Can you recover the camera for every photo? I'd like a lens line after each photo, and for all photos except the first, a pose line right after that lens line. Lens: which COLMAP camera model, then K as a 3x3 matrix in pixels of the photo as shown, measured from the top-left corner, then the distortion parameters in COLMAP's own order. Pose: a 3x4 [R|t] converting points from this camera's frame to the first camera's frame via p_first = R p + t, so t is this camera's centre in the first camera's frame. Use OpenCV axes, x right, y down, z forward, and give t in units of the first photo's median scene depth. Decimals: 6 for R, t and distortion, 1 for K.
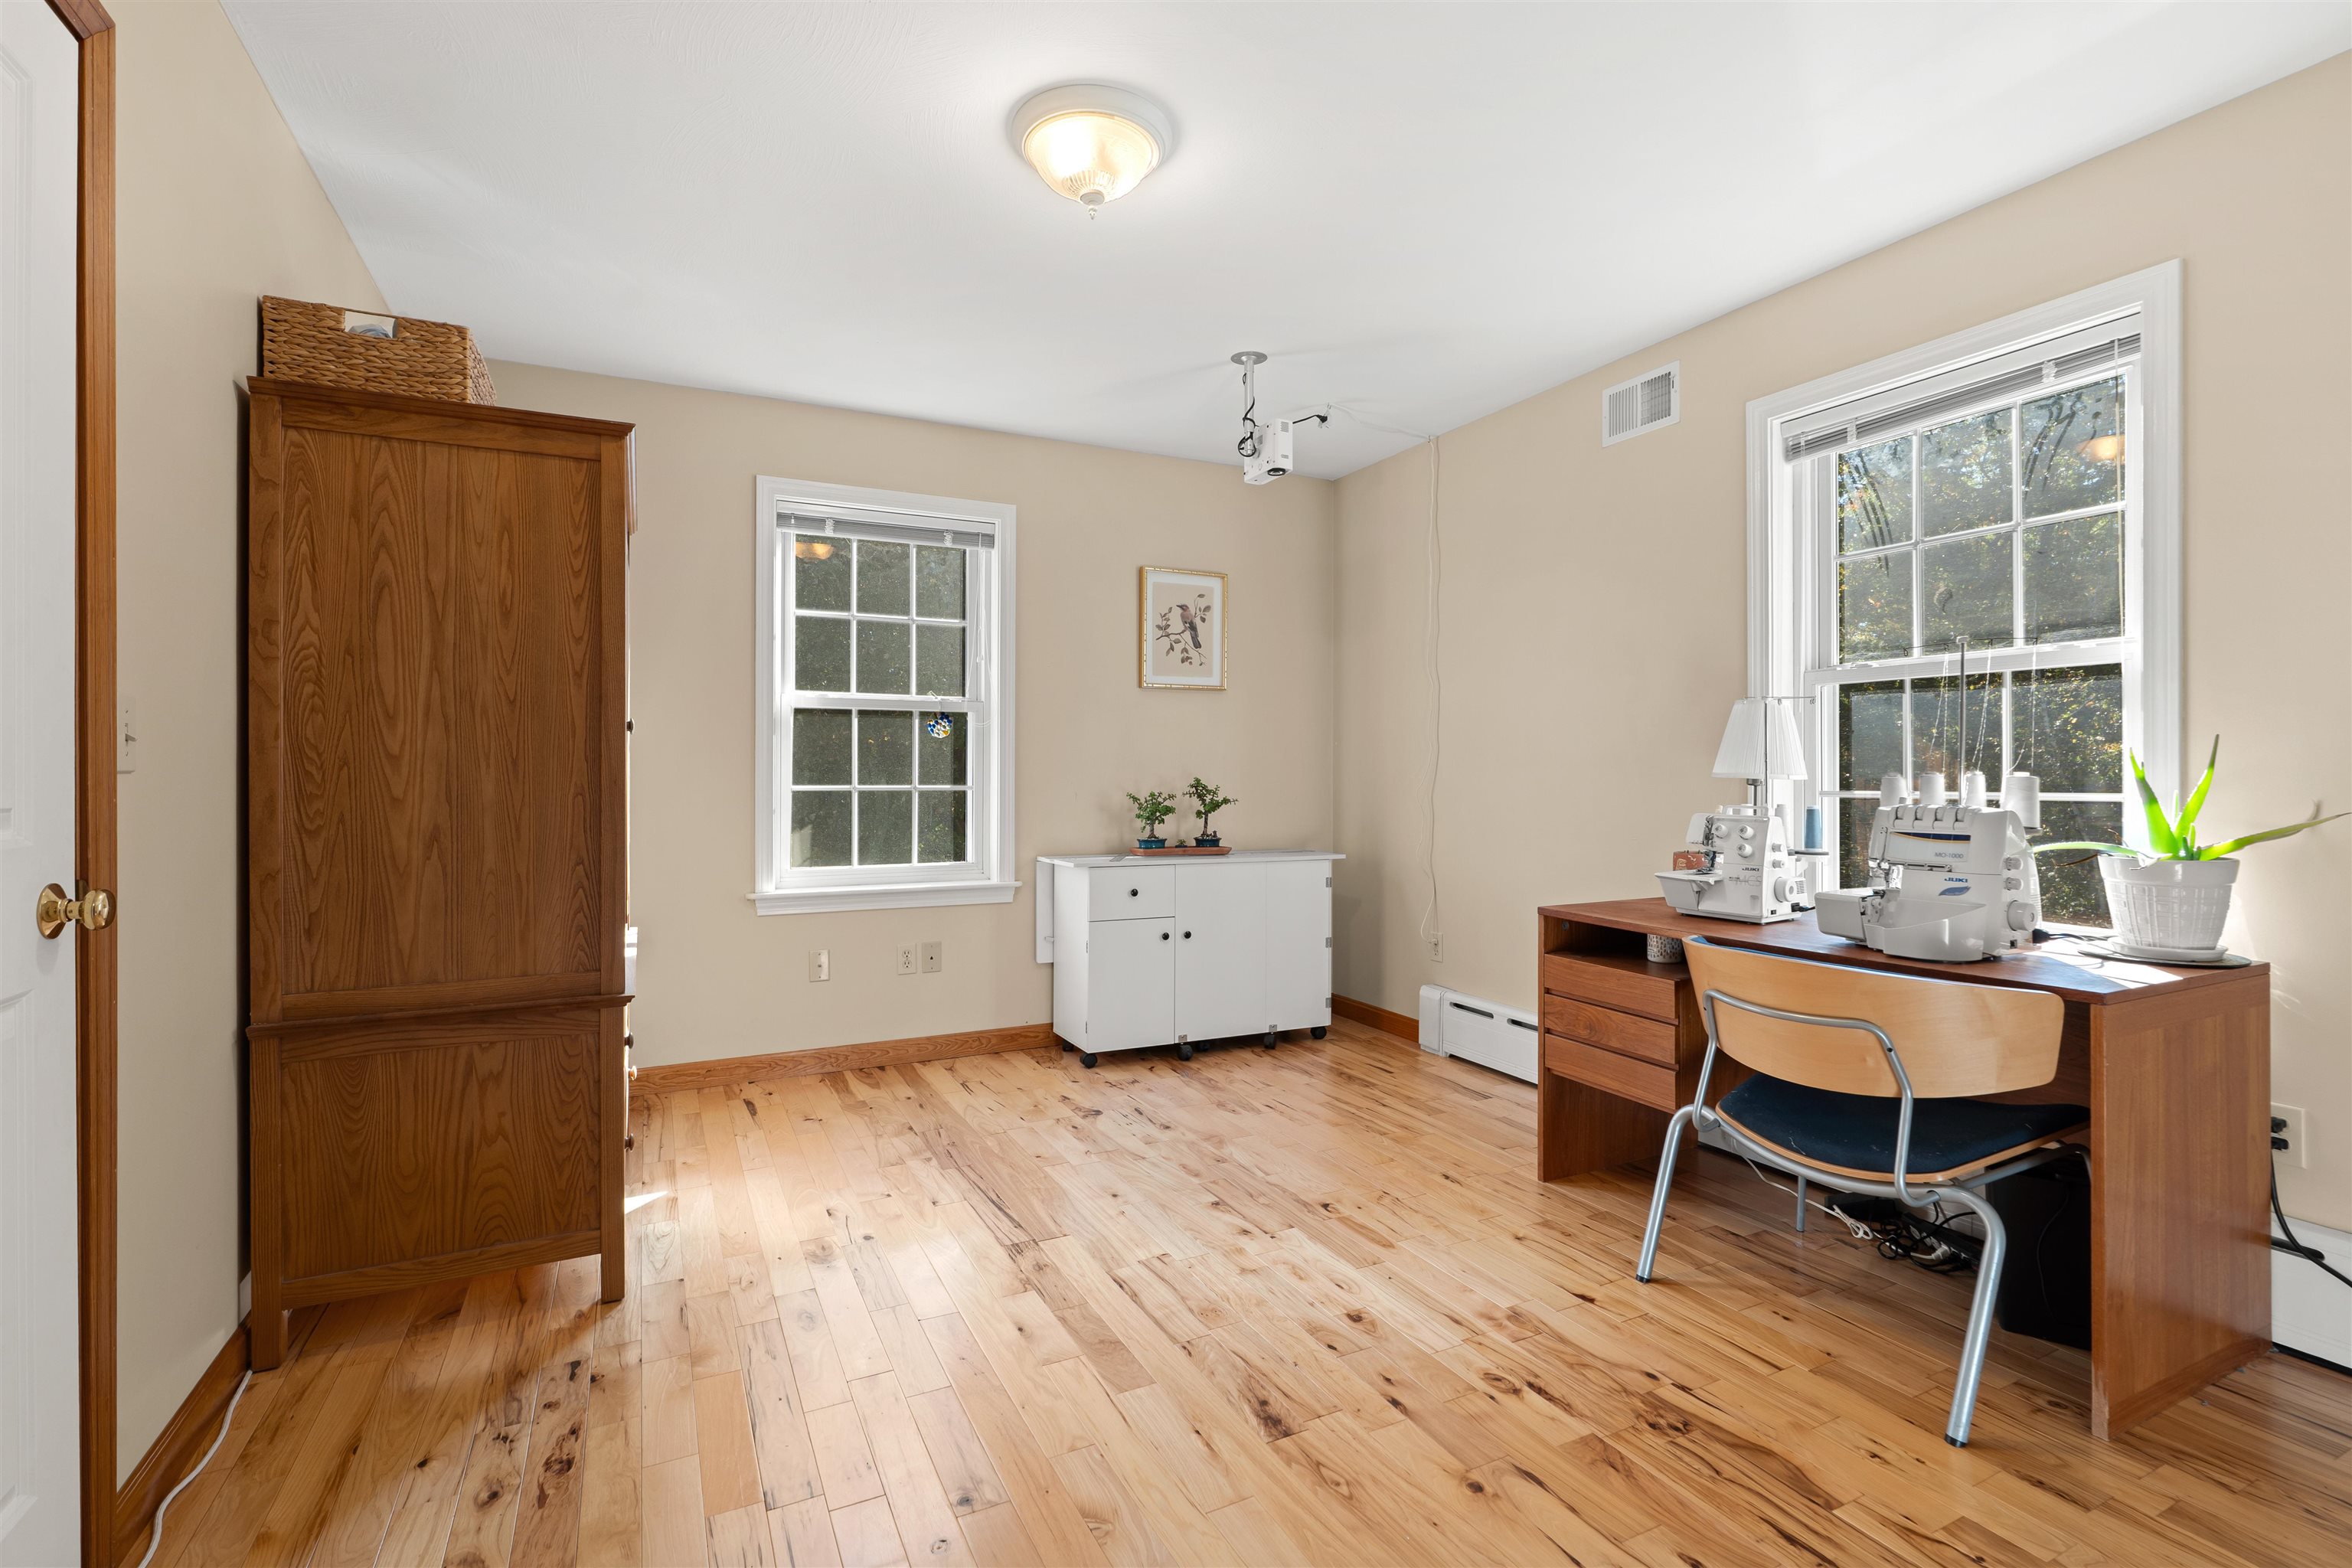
lens RADIAL K [[1068.5, 0, 1176.7], [0, 1068.5, 774.2], [0, 0, 1]] dist [-0.004263, 0.002413]
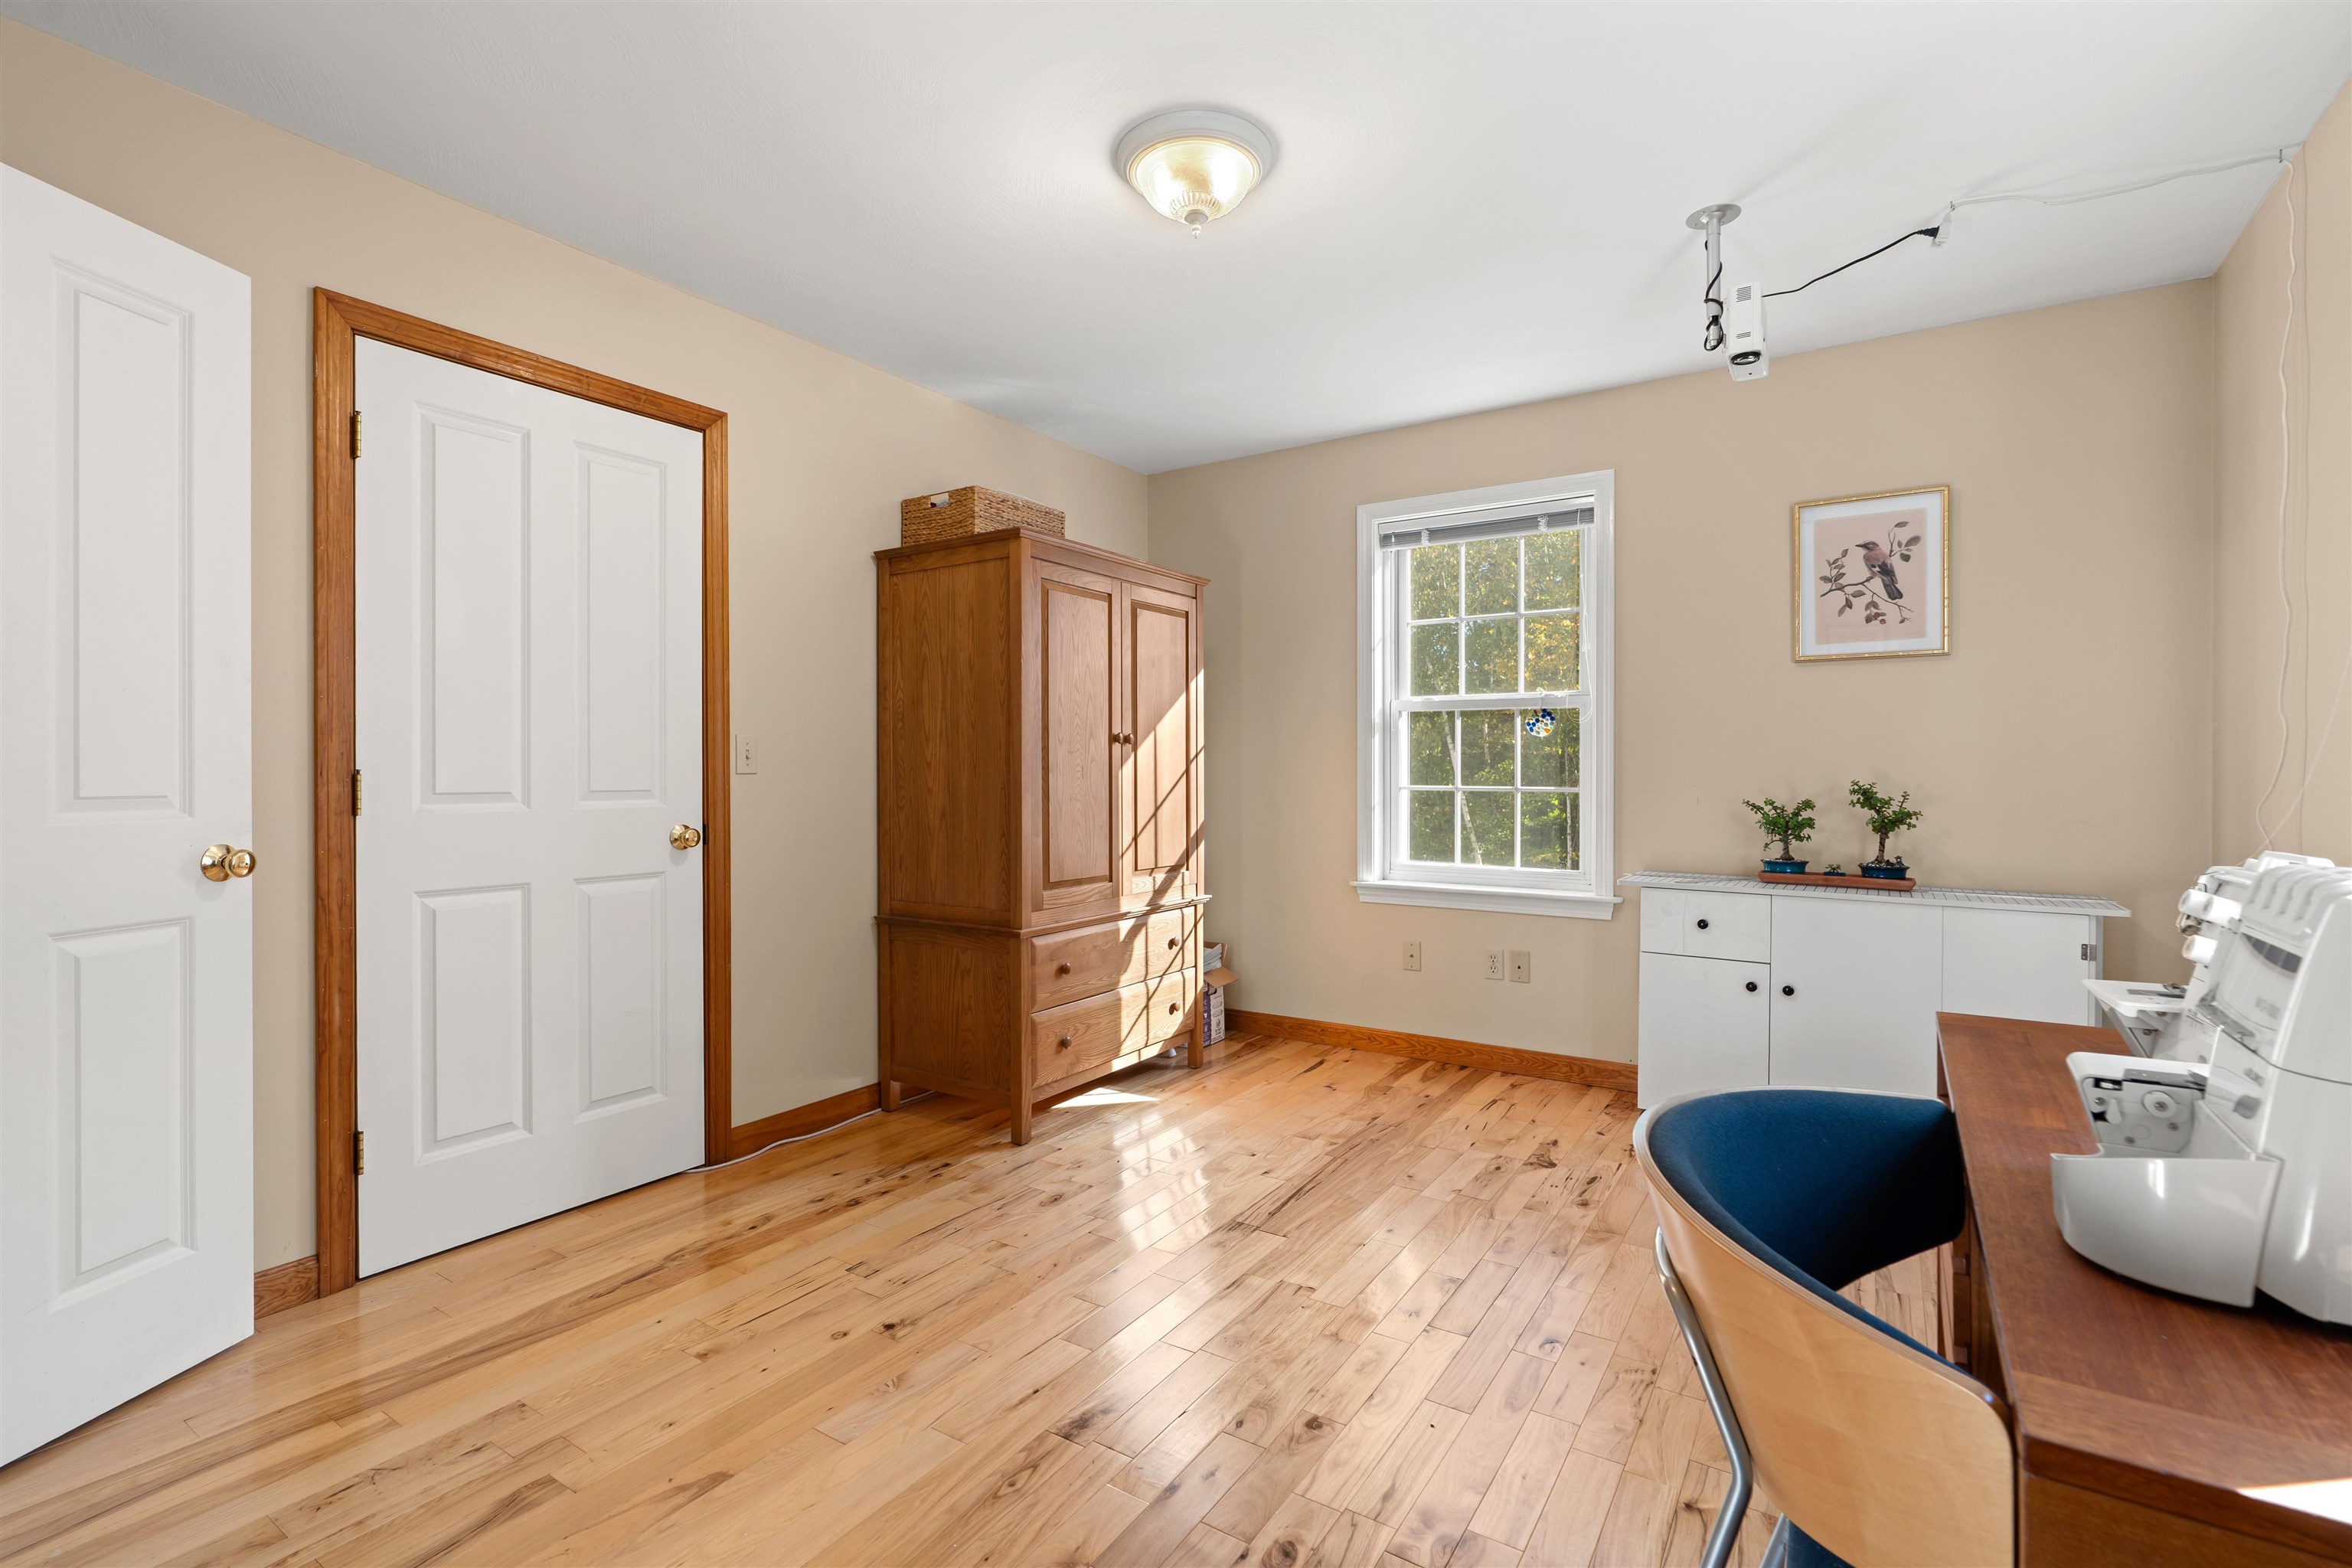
lens RADIAL K [[1068.5, 0, 1177.2], [0, 1068.5, 778.7], [0, 0, 1]] dist [-0.004263, 0.002413]
pose [[0.500863, 0.006192, -0.865505, 0.468520], [-0.001662, 0.999979, 0.006192, -0.002208], [0.865525, -0.001663, 0.500863, 0.271692]]
